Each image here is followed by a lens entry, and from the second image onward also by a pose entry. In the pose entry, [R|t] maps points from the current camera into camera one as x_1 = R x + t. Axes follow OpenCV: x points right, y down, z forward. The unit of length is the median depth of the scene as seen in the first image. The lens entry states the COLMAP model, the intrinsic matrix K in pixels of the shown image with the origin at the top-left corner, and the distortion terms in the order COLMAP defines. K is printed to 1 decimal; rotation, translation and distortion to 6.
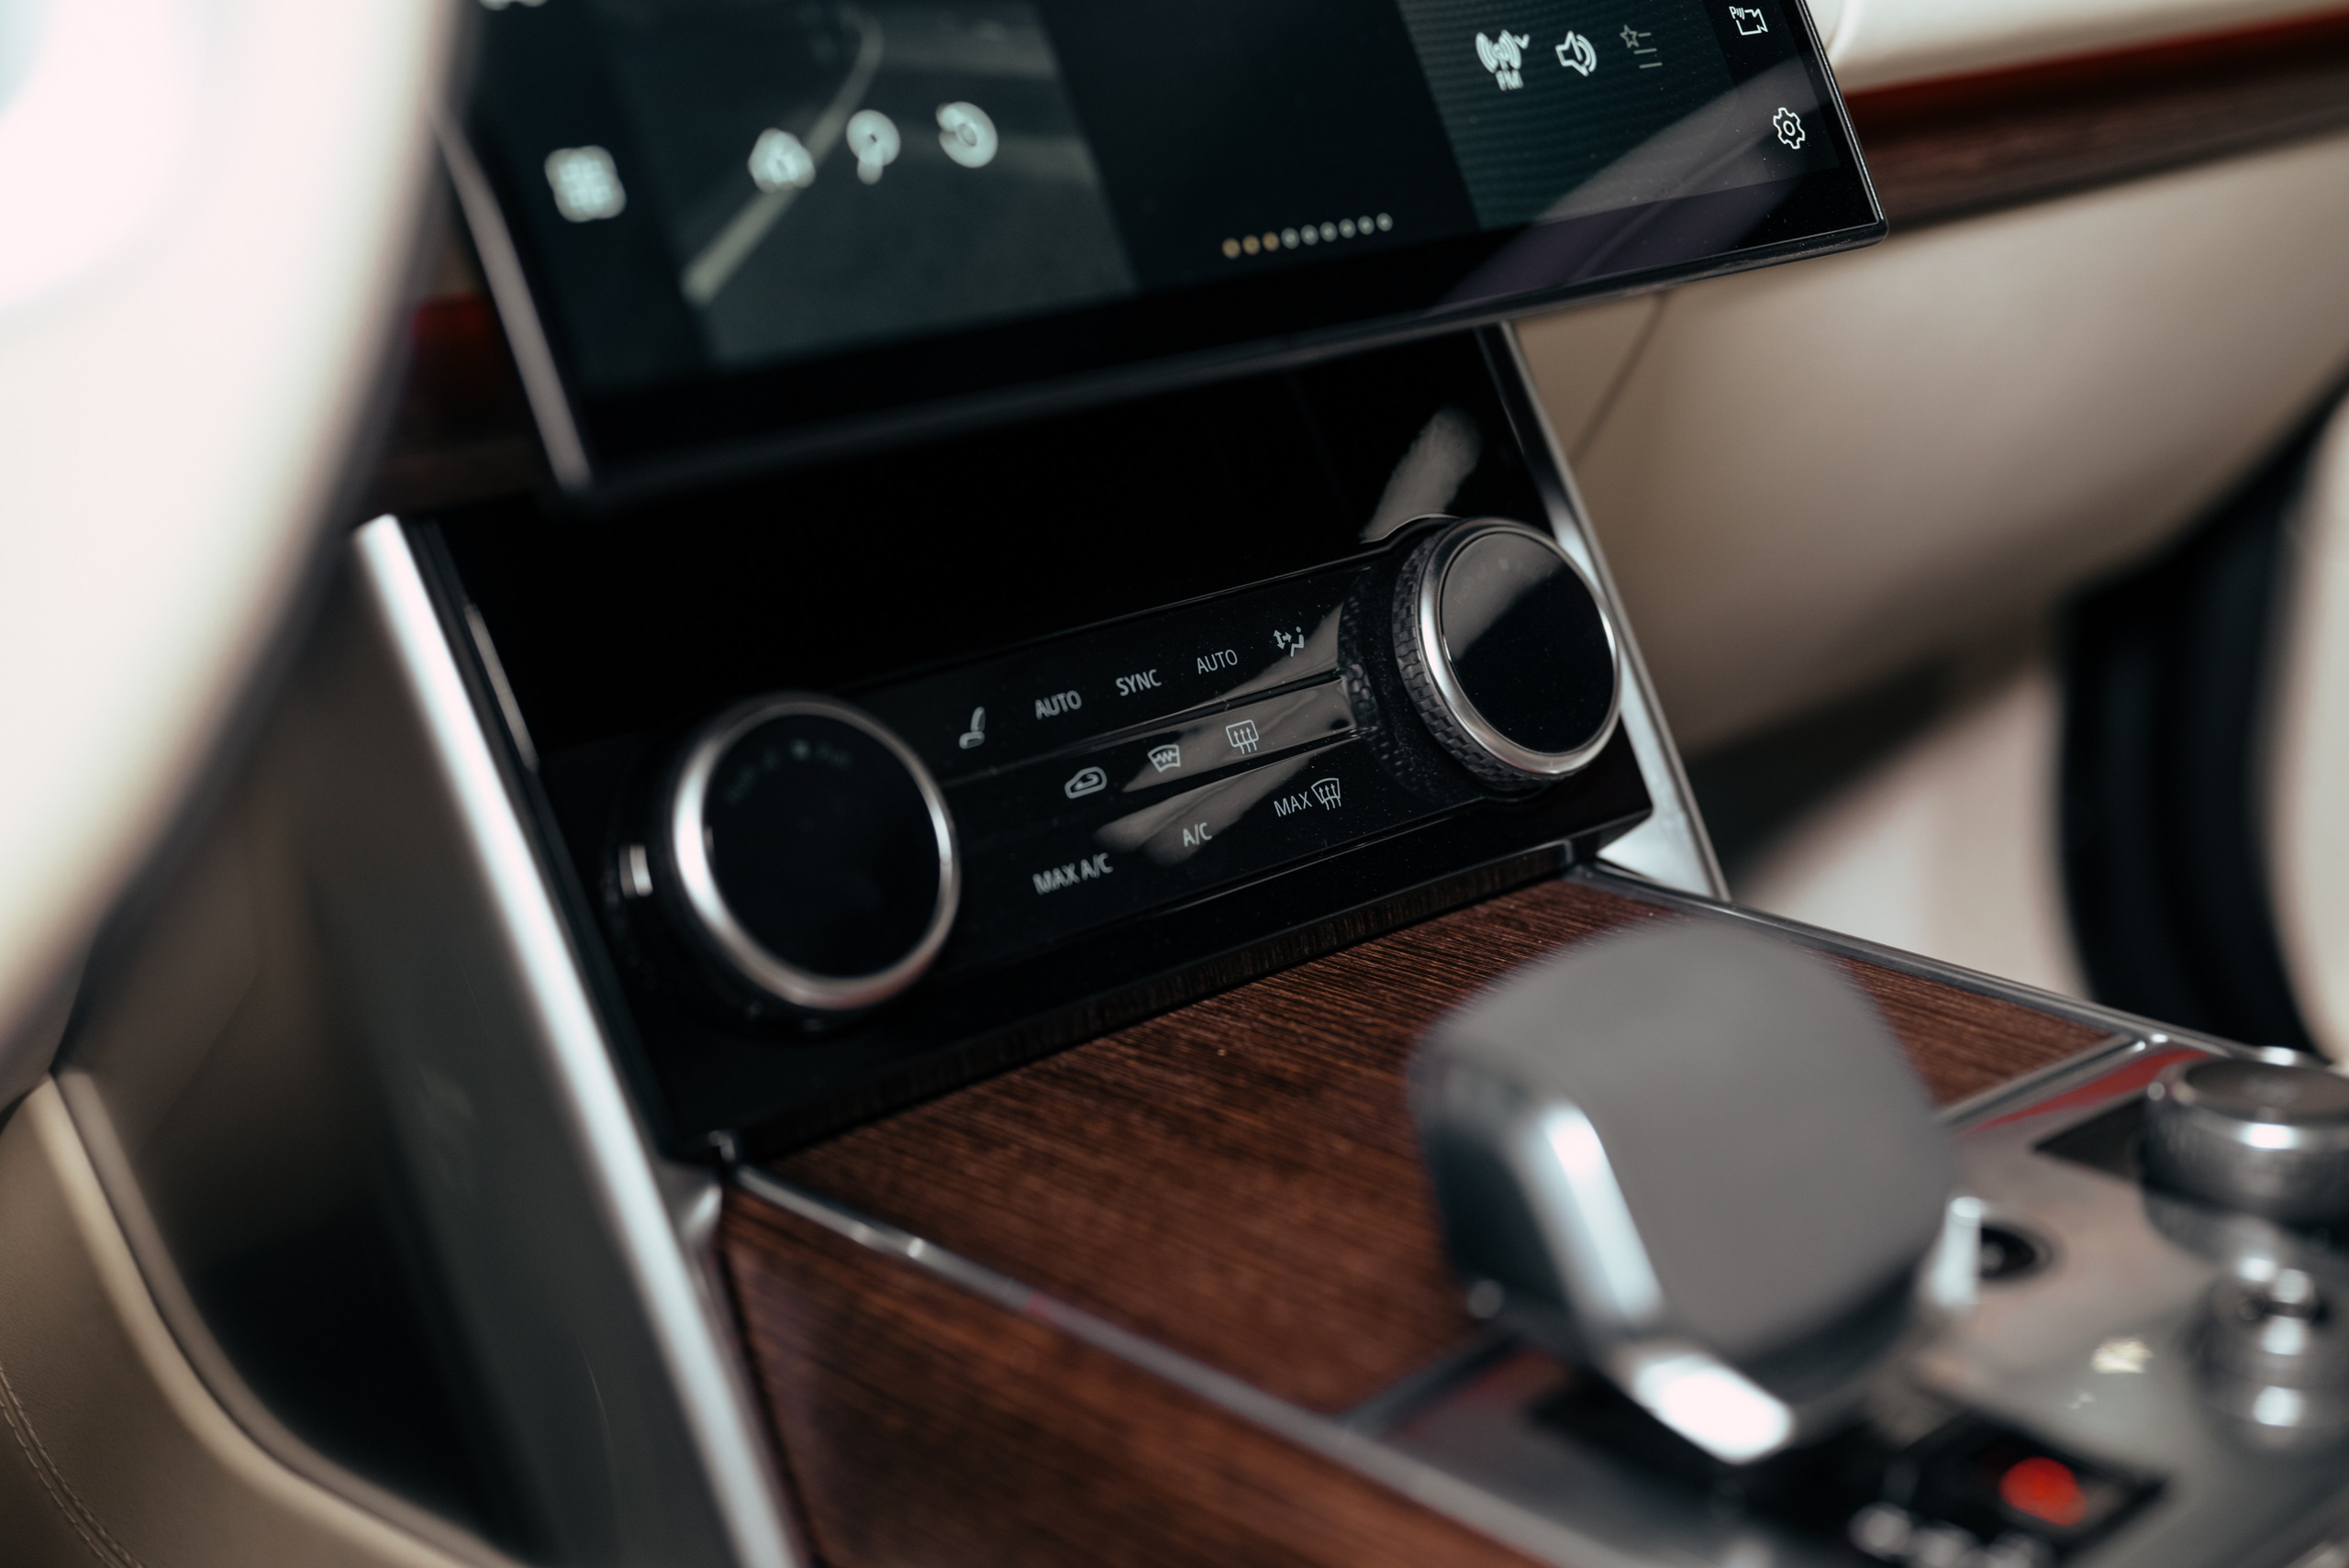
lens RADIAL K [[3391.5, 0, 1166.4], [0, 3391.5, 807.0], [0, 0, 1]] dist [0.017946, 0.067071]
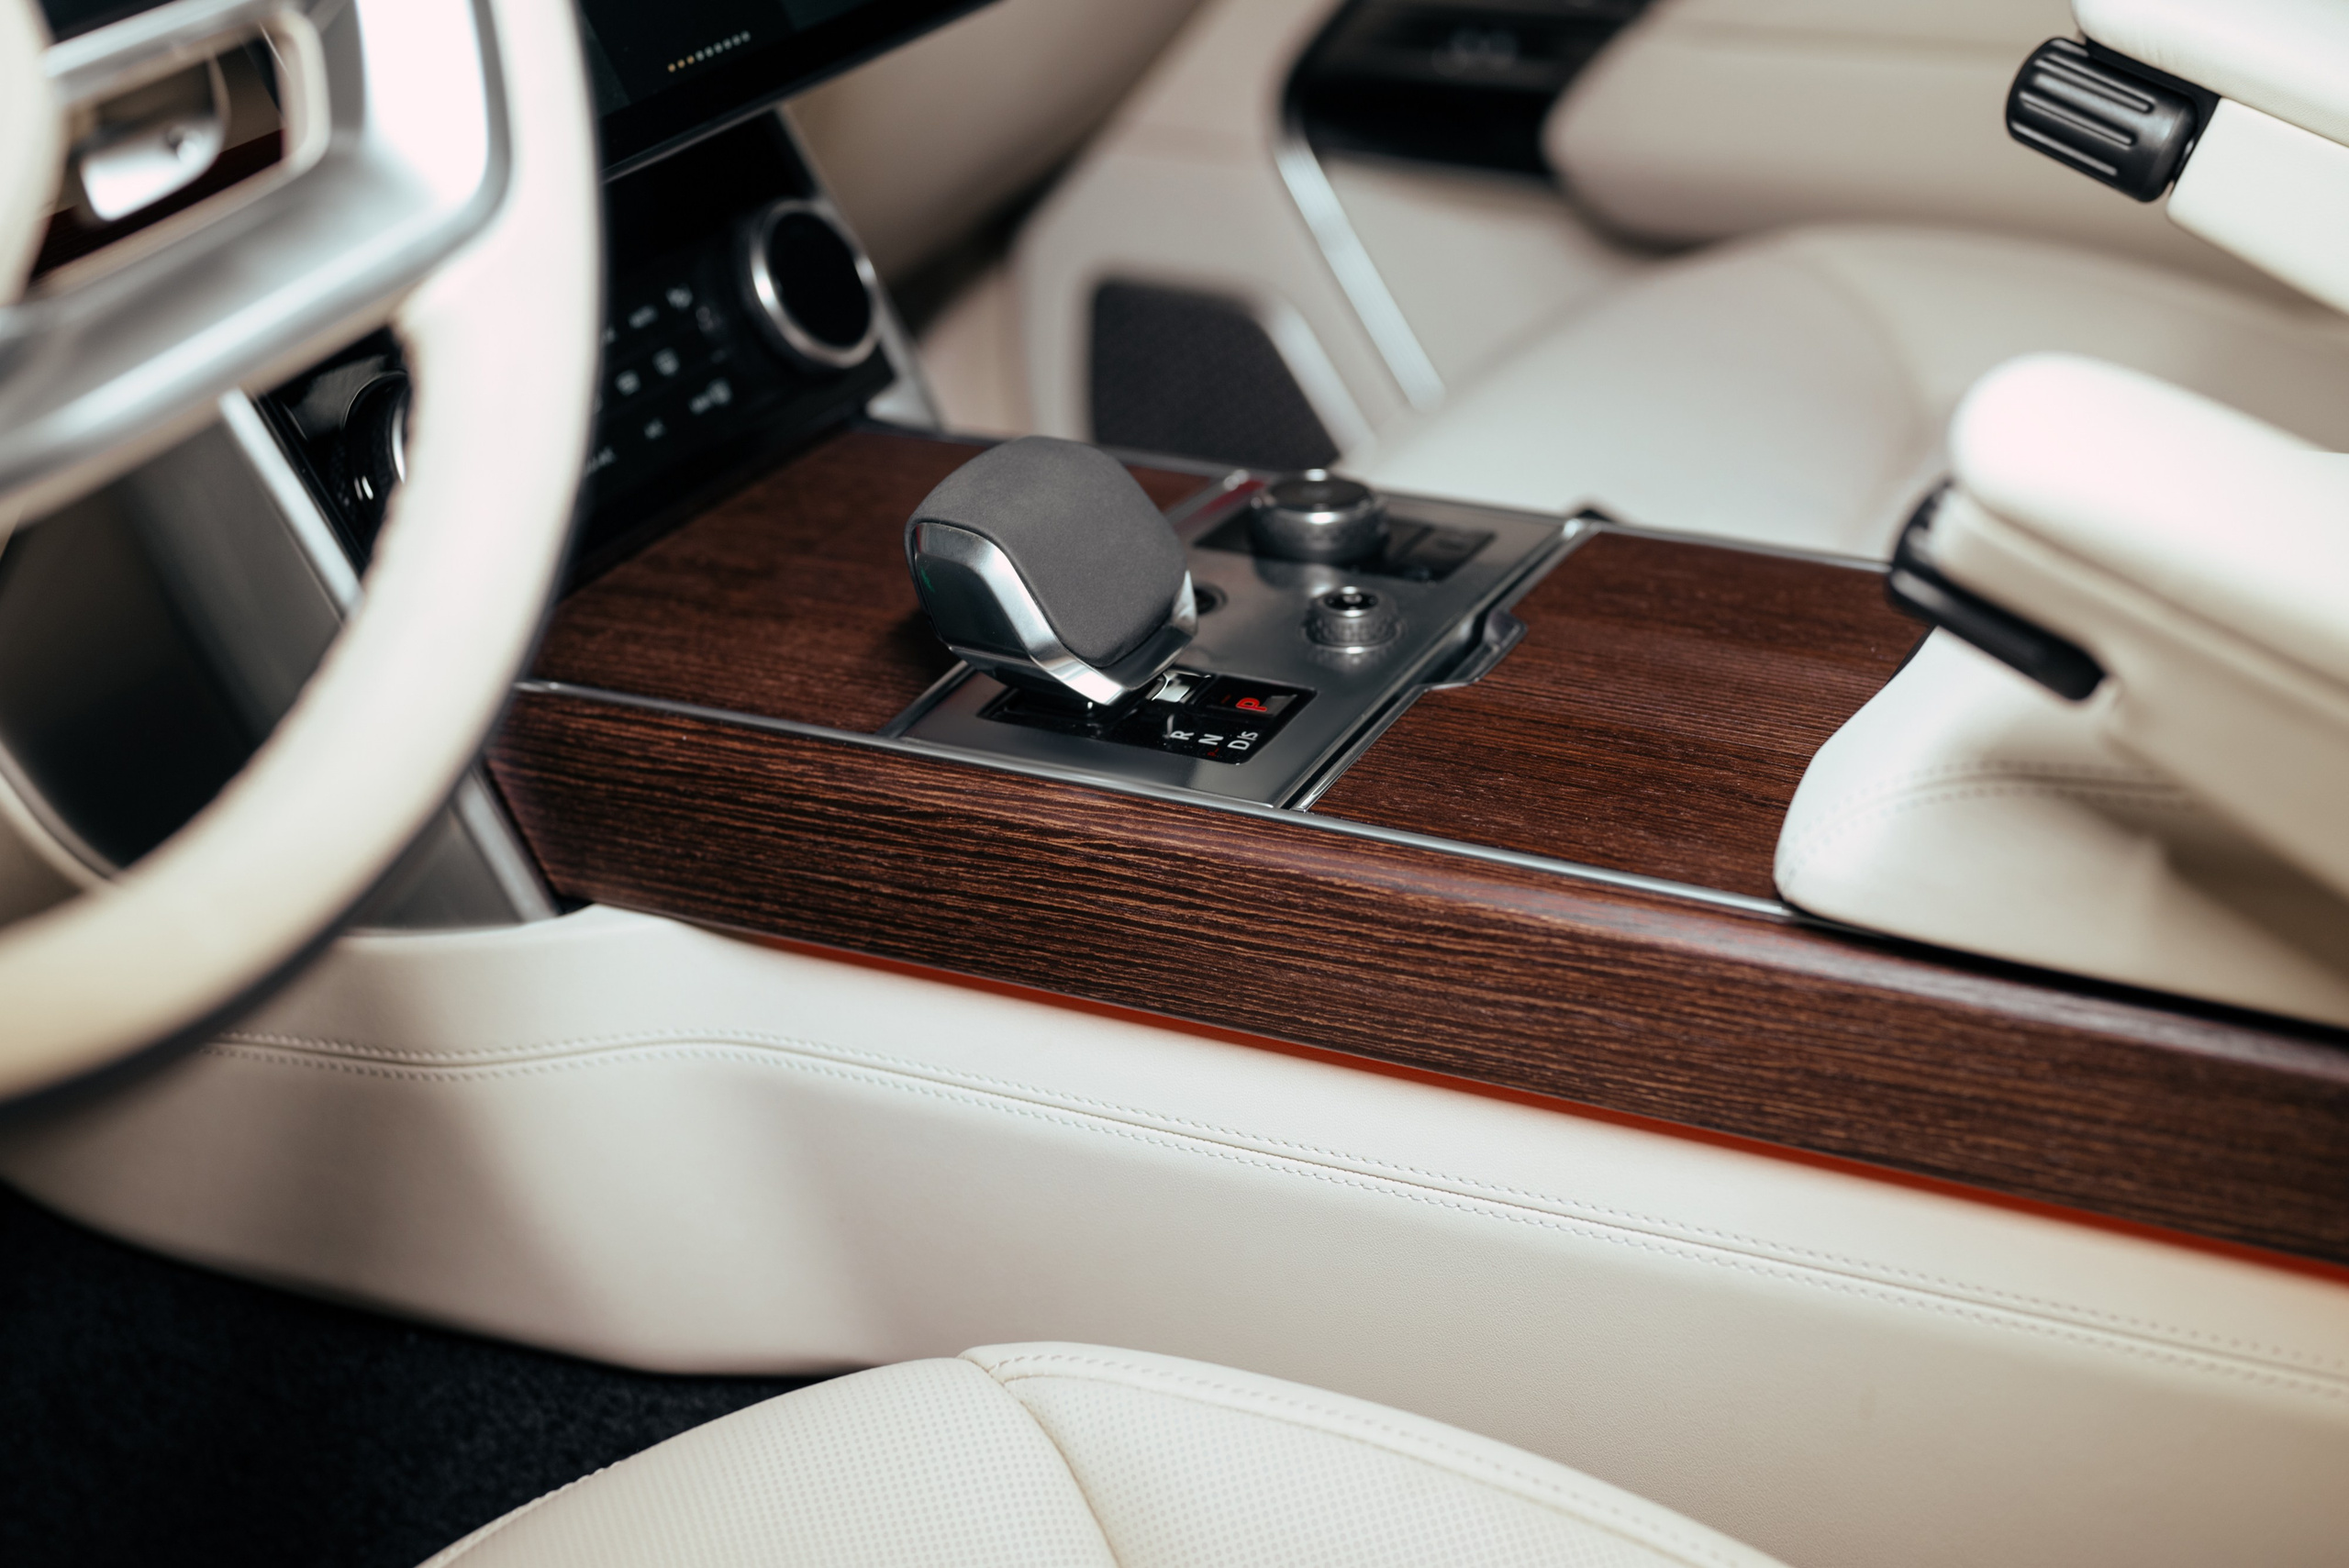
lens RADIAL K [[3233.5, 0, 1174.5], [0, 3233.5, 784.0], [0, 0, 1]] dist [0.008895, 0.078857]
pose [[0.940684, -0.159389, 0.299515, -0.286392], [0.118800, 0.981634, 0.149270, -0.030359], [-0.317806, -0.104834, 0.942342, -0.611038]]
